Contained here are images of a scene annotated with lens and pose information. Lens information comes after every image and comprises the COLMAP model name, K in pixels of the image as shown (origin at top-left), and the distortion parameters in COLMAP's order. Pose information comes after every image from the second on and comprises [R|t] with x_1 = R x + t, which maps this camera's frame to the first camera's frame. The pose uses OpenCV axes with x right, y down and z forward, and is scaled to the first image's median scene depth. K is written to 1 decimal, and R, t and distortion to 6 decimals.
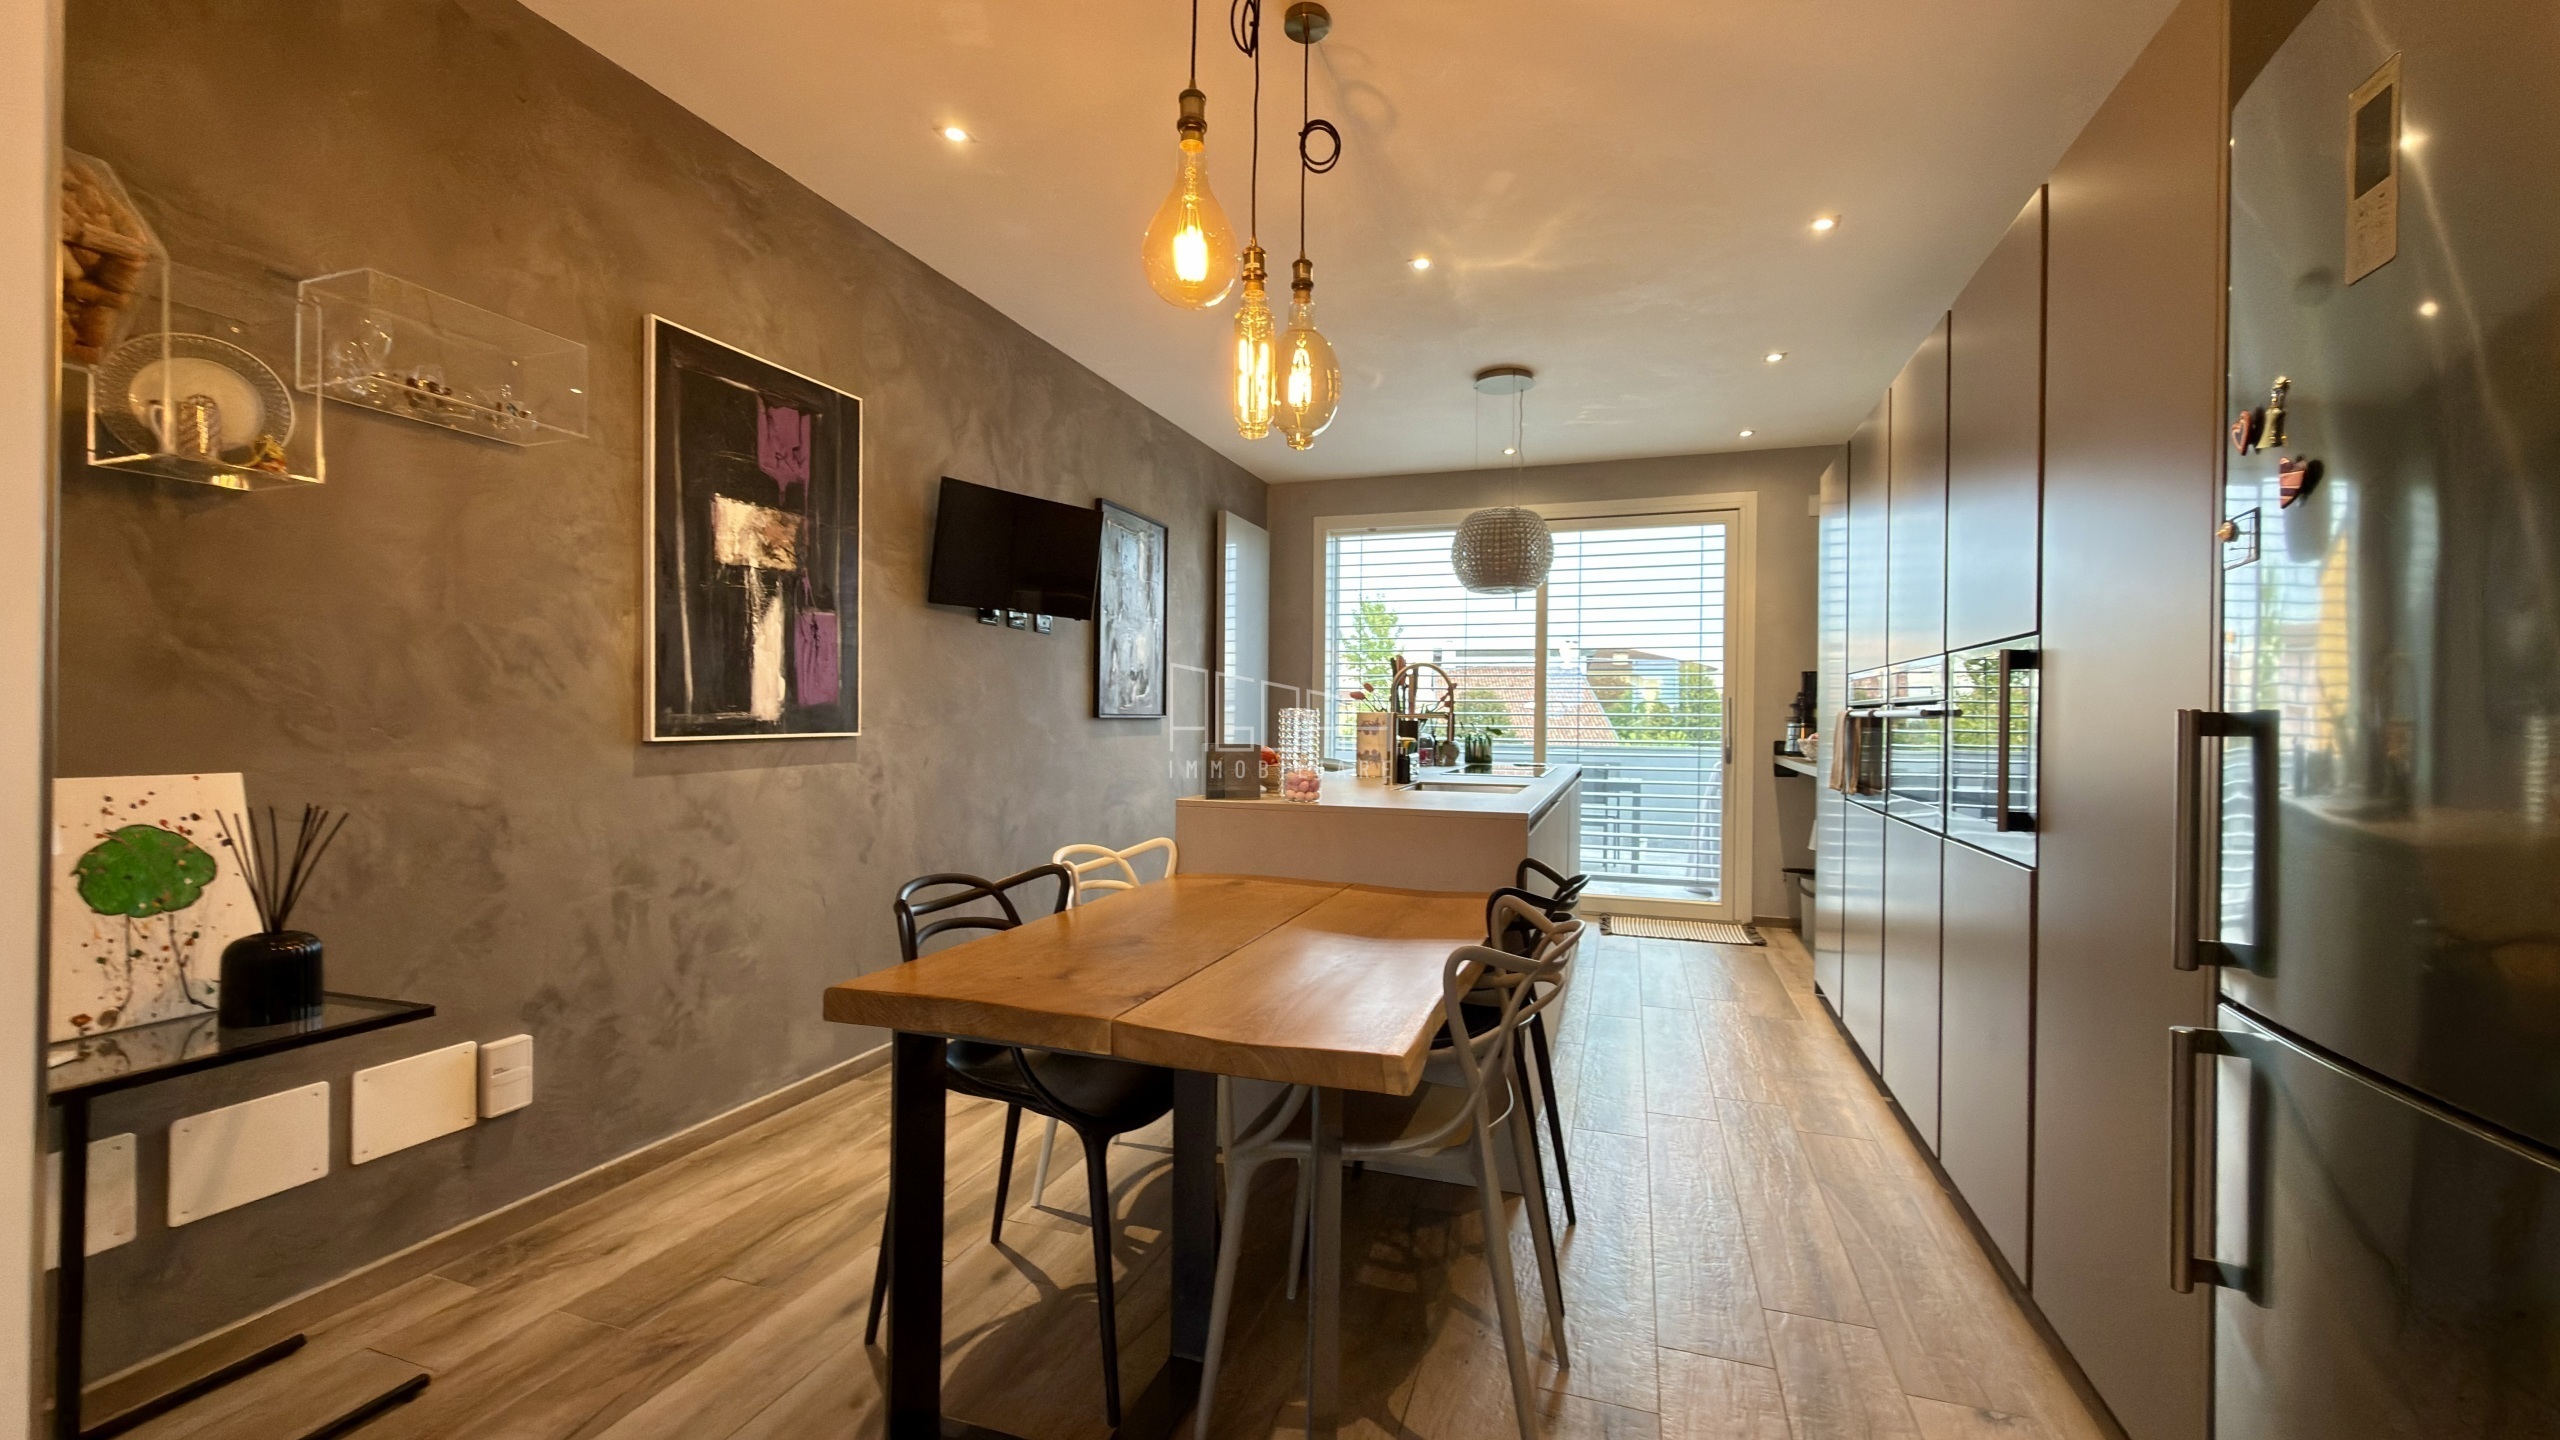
lens RADIAL K [[1016.5, 0, 1277.3], [0, 1016.5, 718.1], [0, 0, 1]] dist [0.000037, -0.000014]
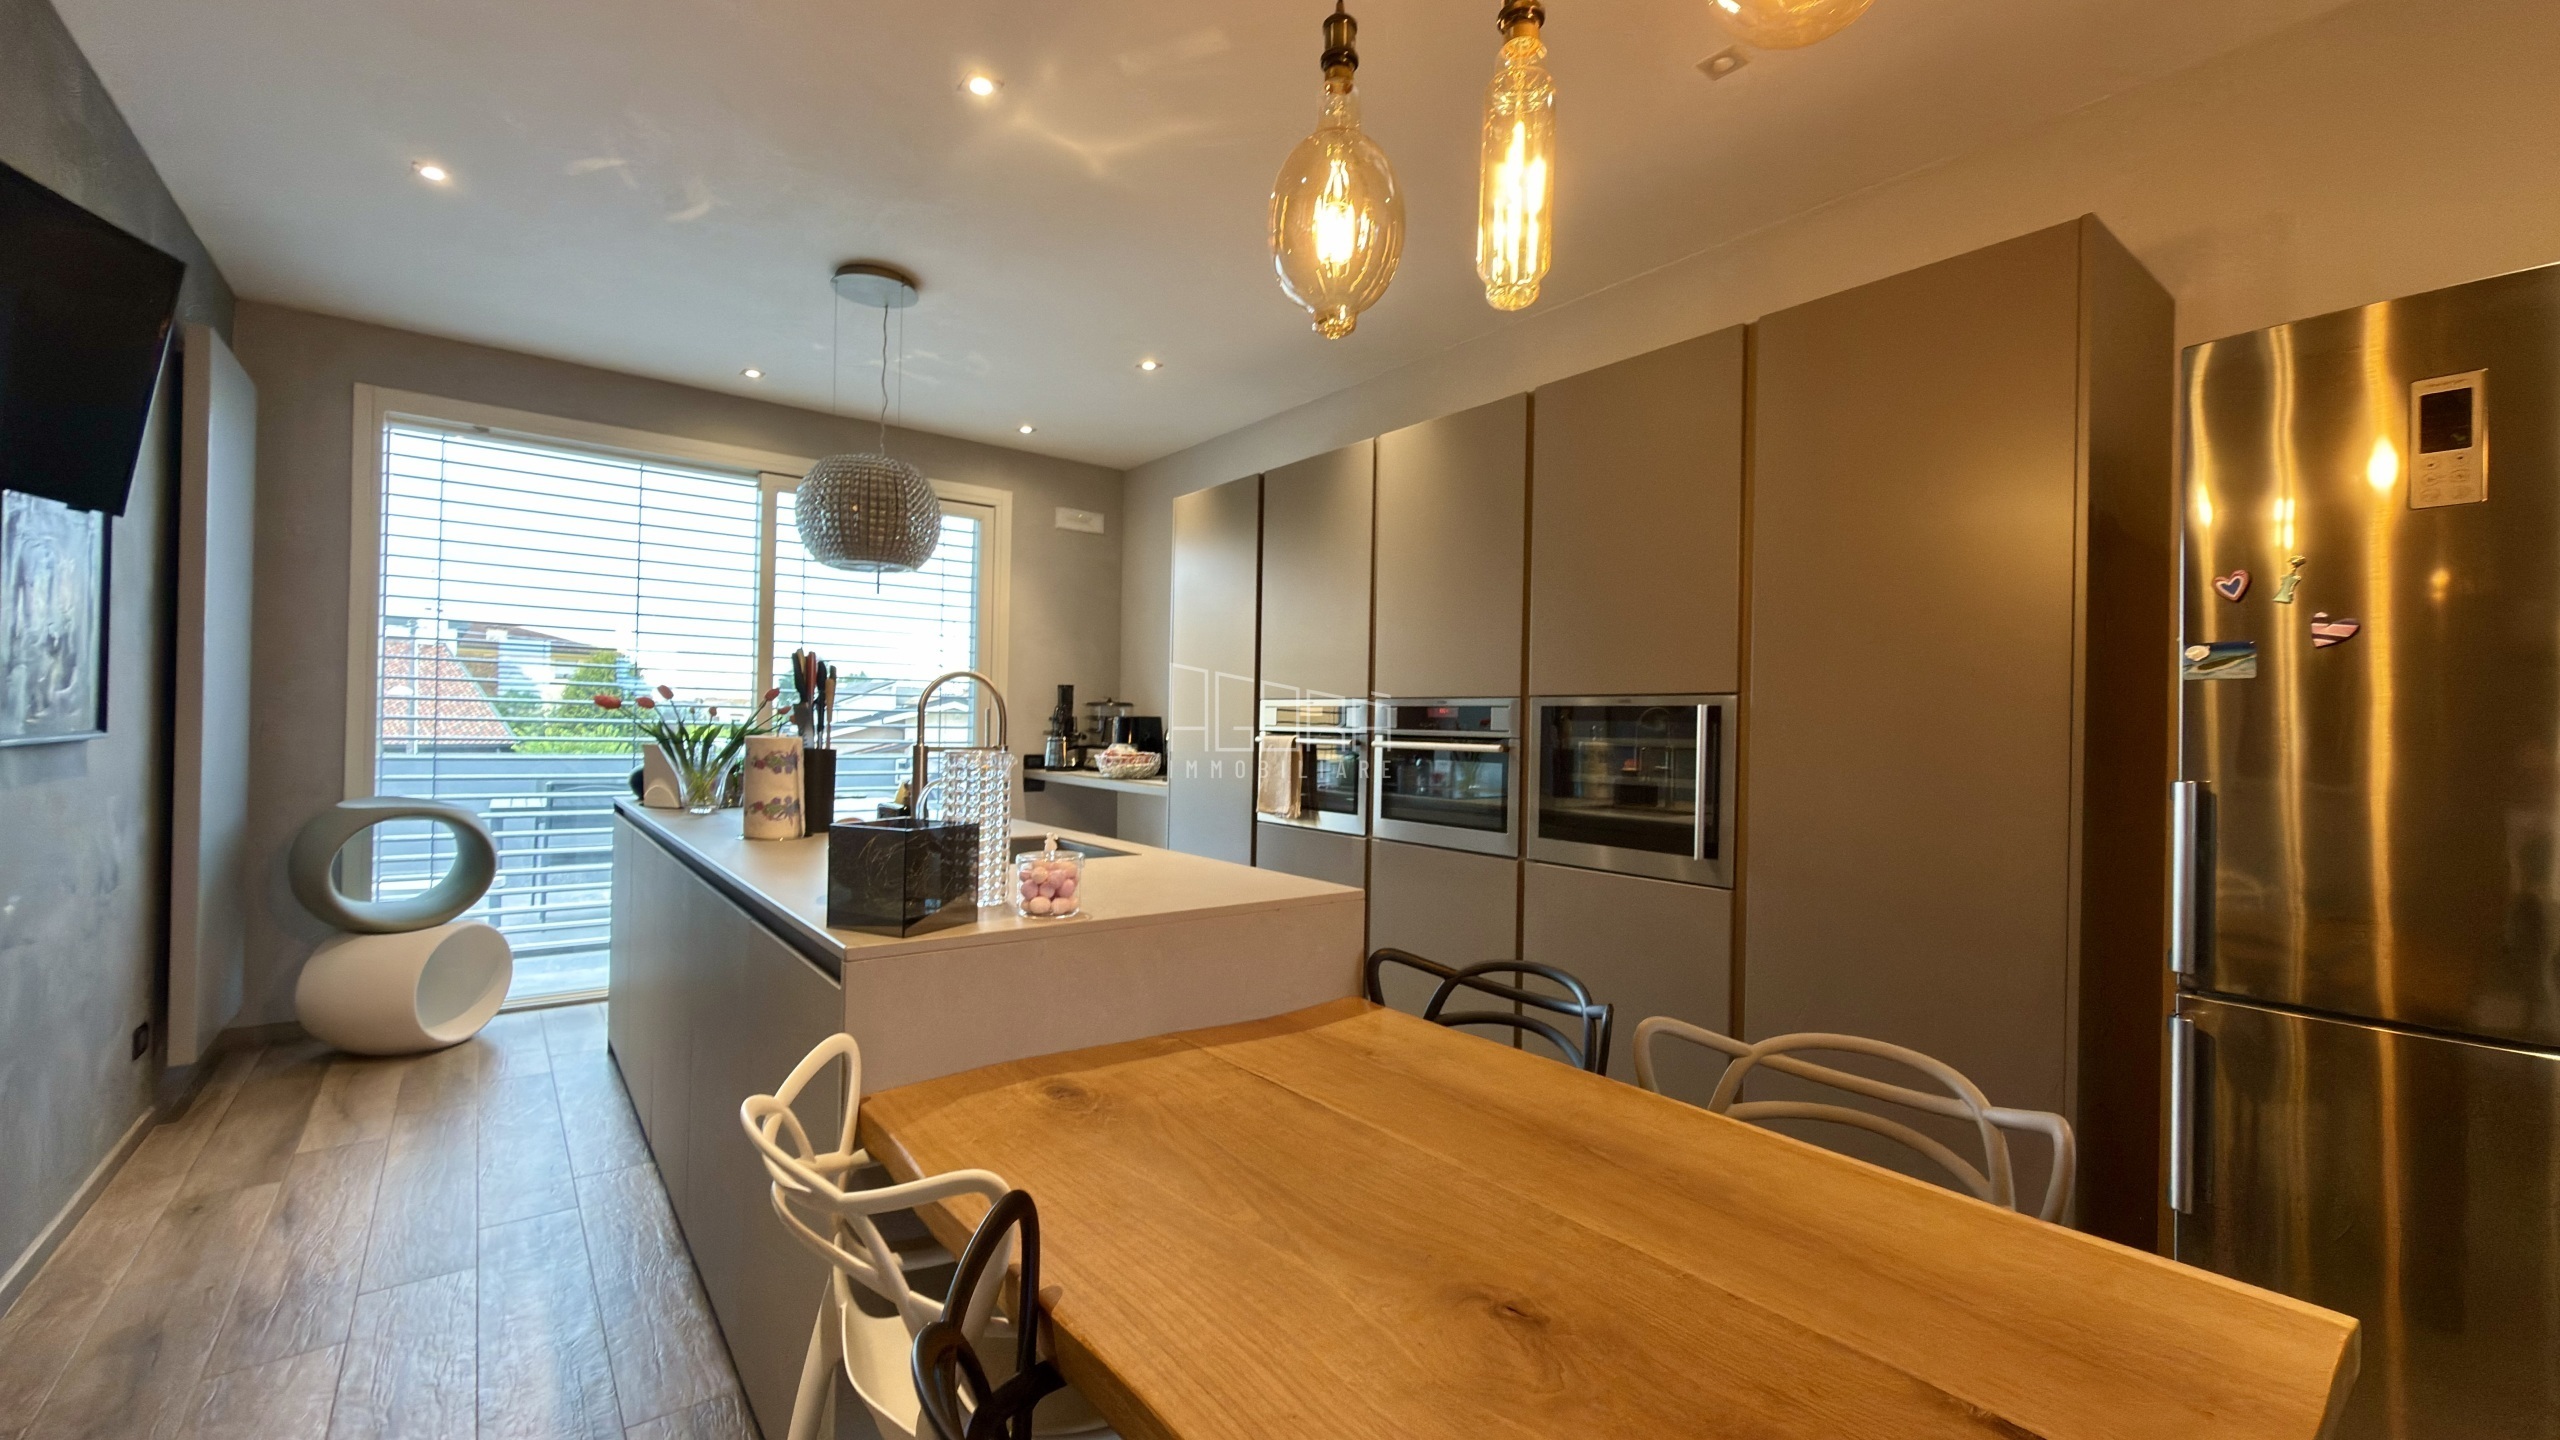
lens RADIAL K [[1016.5, 0, 1277.3], [0, 1016.5, 718.1], [0, 0, 1]] dist [0.000037, -0.000014]
pose [[0.542756, 0.007663, 0.839855, -0.212522], [-0.014860, 0.999889, 0.000480, -0.017644], [-0.839759, -0.012741, 0.542810, 0.306001]]
